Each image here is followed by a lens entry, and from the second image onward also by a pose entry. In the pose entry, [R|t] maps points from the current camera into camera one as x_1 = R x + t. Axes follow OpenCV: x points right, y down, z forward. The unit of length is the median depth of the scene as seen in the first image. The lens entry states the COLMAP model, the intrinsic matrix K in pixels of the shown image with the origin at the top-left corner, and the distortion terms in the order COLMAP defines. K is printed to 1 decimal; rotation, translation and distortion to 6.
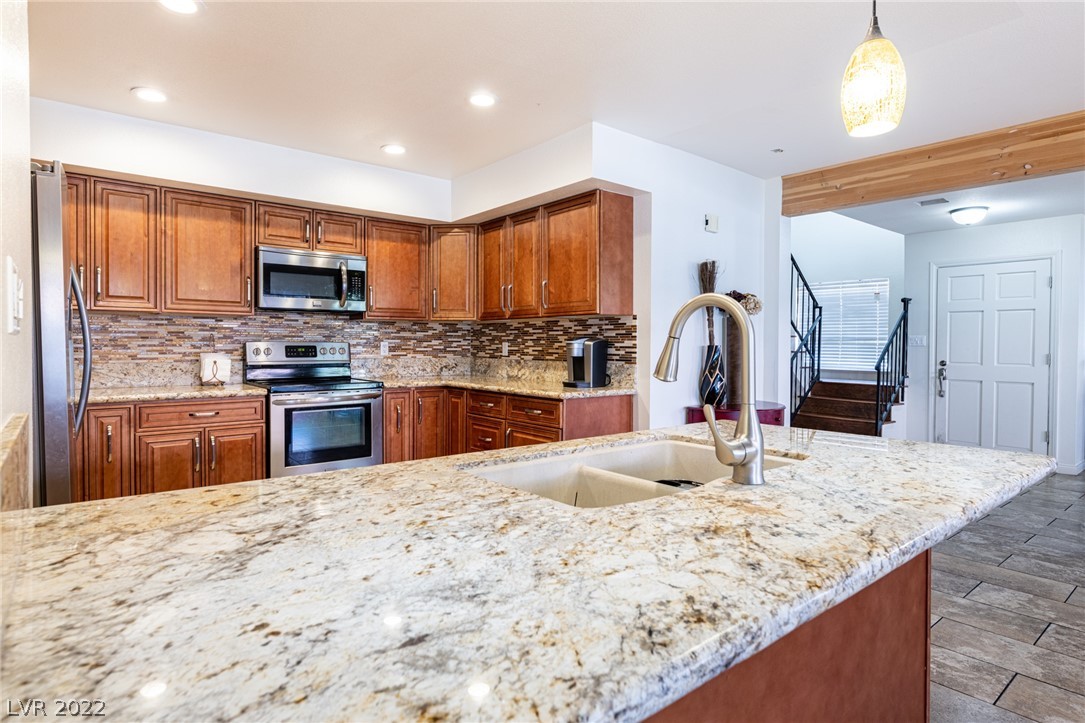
lens RADIAL K [[576.1, 0, 513.9], [0, 576.1, 354.3], [0, 0, 1]] dist [-0.000813, -0.000406]
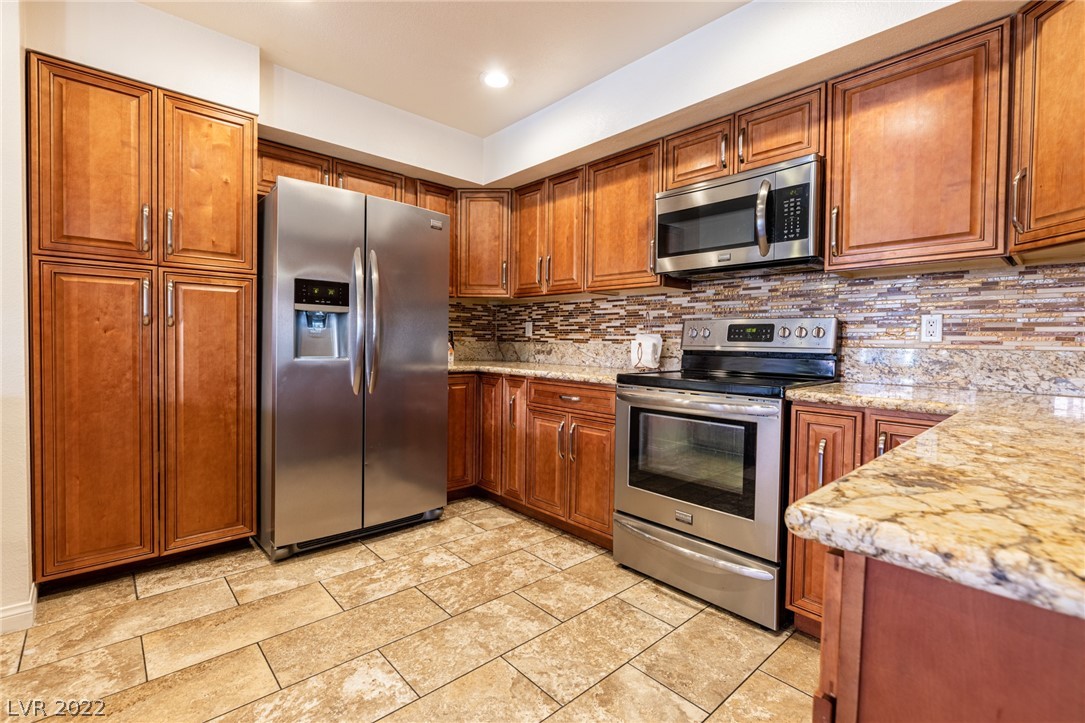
lens RADIAL K [[488.5, 0, 538.1], [0, 488.5, 351.6], [0, 0, 1]] dist [-0.001695, -0.000344]
pose [[0.075762, 0.020000, -0.996925, 0.189116], [-0.031609, 0.999345, 0.017646, 0.015238], [0.996625, 0.030175, 0.076344, 0.732605]]
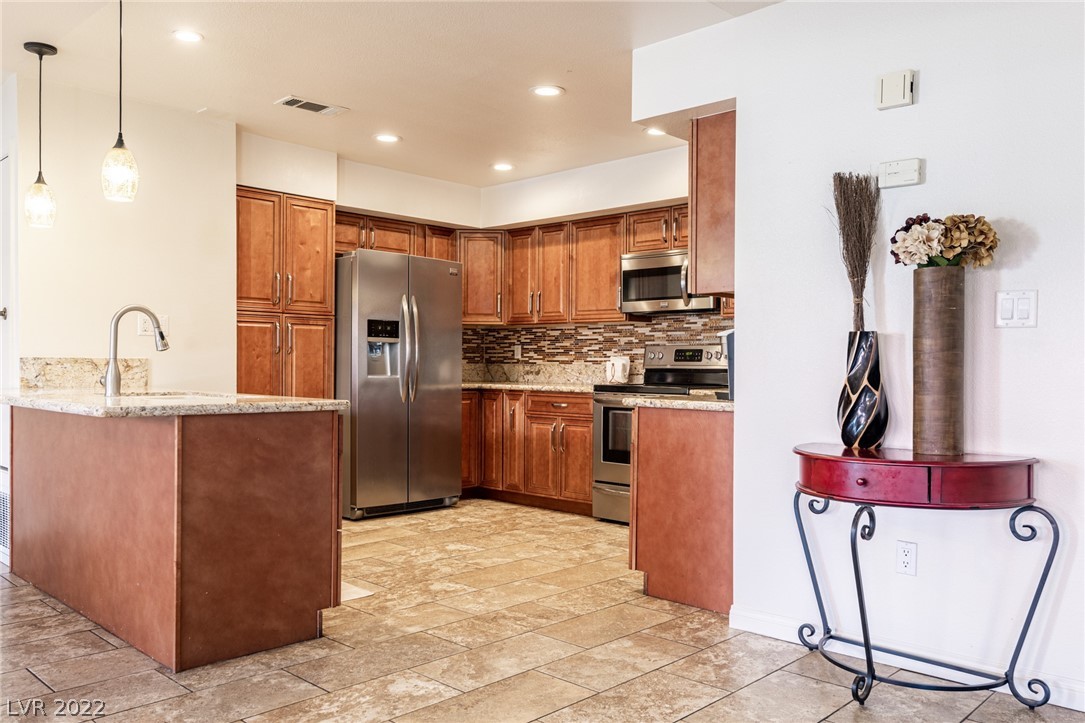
lens RADIAL K [[847.5, 0, 542.7], [0, 847.5, 374.4], [0, 0, 1]] dist [-0.004685, -0.002743]
pose [[0.150429, 0.009929, -0.988571, 1.004164], [-0.023734, 0.999698, 0.006430, 0.023672], [0.988336, 0.022496, 0.150619, 0.572675]]
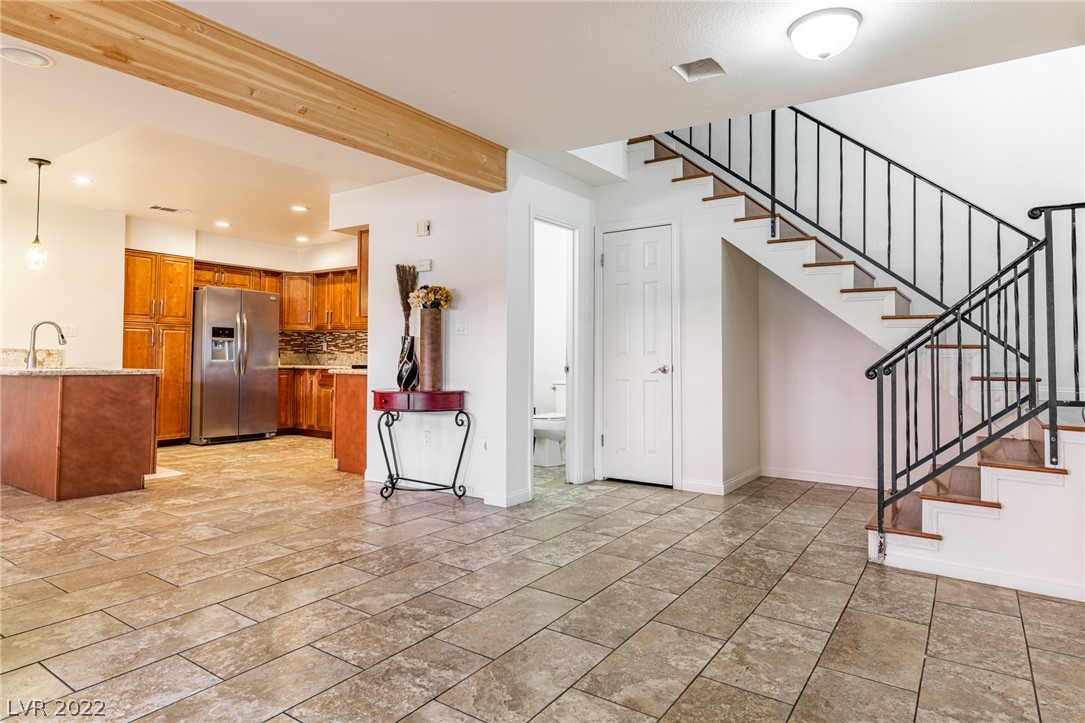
lens RADIAL K [[632.8, 0, 541.5], [0, 632.8, 336.5], [0, 0, 1]] dist [0.001317, -0.001627]
pose [[0.307366, -0.033329, -0.951007, 1.543975], [-0.020821, 0.998912, -0.041738, 0.030525], [0.951363, 0.032630, 0.306338, 0.825723]]
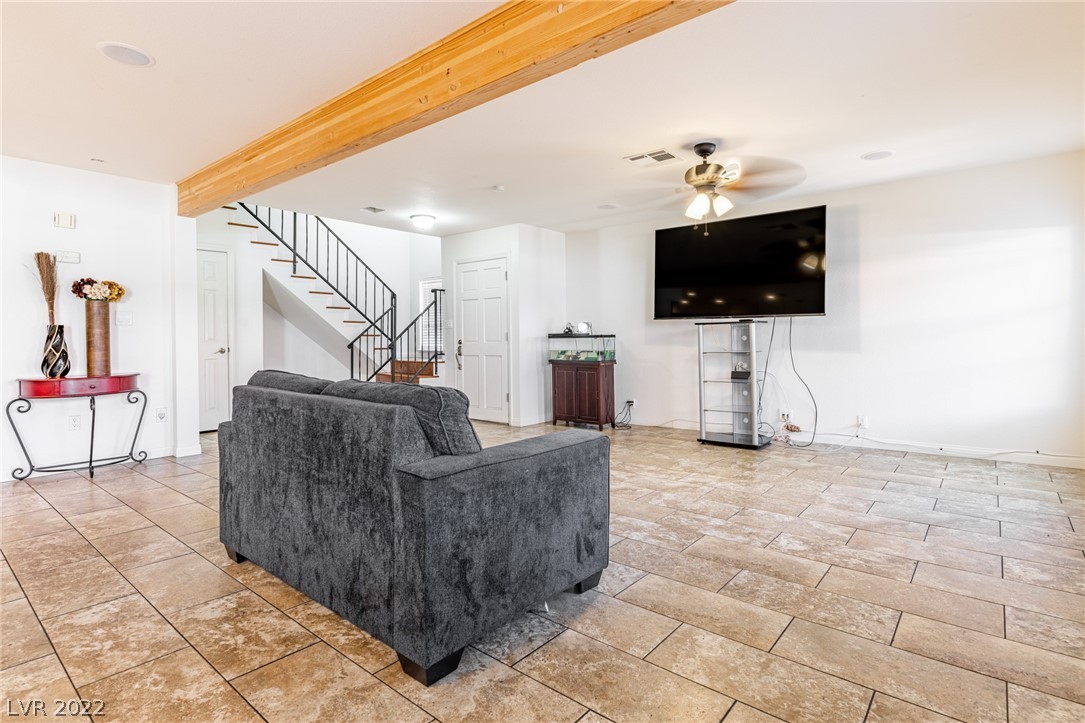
lens RADIAL K [[544.7, 0, 539.6], [0, 544.7, 337.2], [0, 0, 1]] dist [-0.002313, -0.000622]
pose [[0.977157, -0.015495, 0.211954, 1.012964], [0.019923, 0.999625, -0.018772, 0.046149], [-0.211583, 0.022566, 0.977099, -0.258745]]
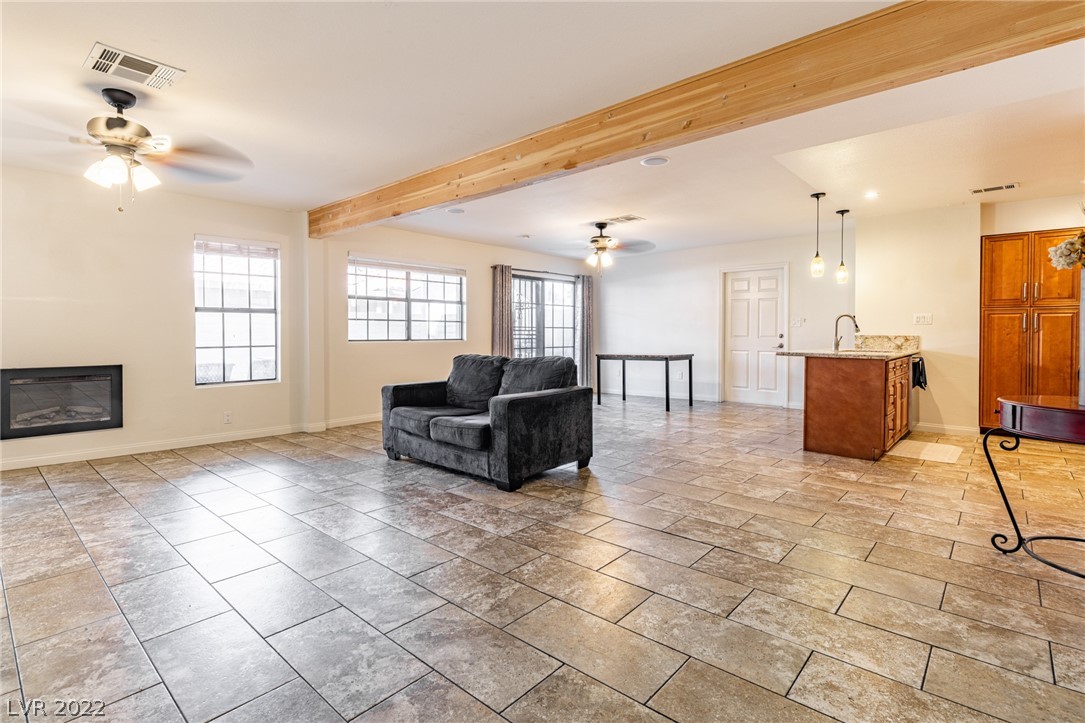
lens RADIAL K [[521.9, 0, 540.6], [0, 521.9, 340.2], [0, 0, 1]] dist [-0.001040, 0.000059]
pose [[-0.983310, -0.005020, -0.181871, 1.071746], [-0.010651, 0.999493, 0.030001, 0.003228], [0.181628, 0.031437, -0.982865, 1.421403]]
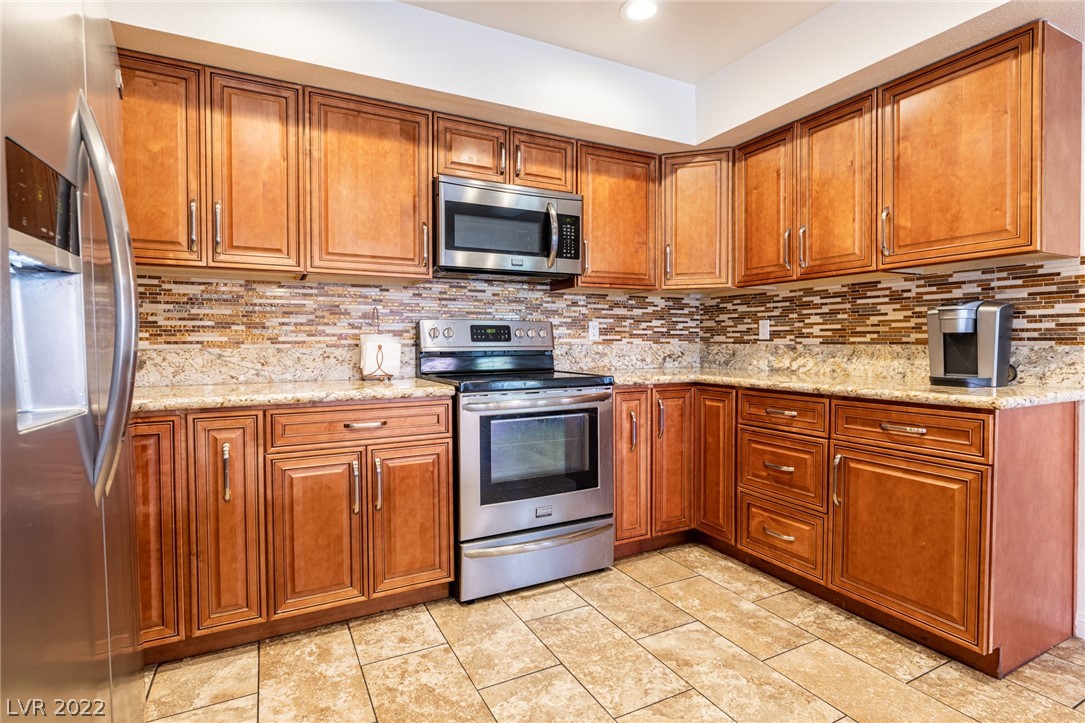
lens RADIAL K [[537.6, 0, 543.4], [0, 537.6, 353.9], [0, 0, 1]] dist [-0.001255, -0.000348]
pose [[0.984181, -0.004365, -0.177114, -0.192466], [0.005196, 0.999978, 0.004227, 0.018713], [0.177092, -0.005080, 0.984181, 0.363394]]
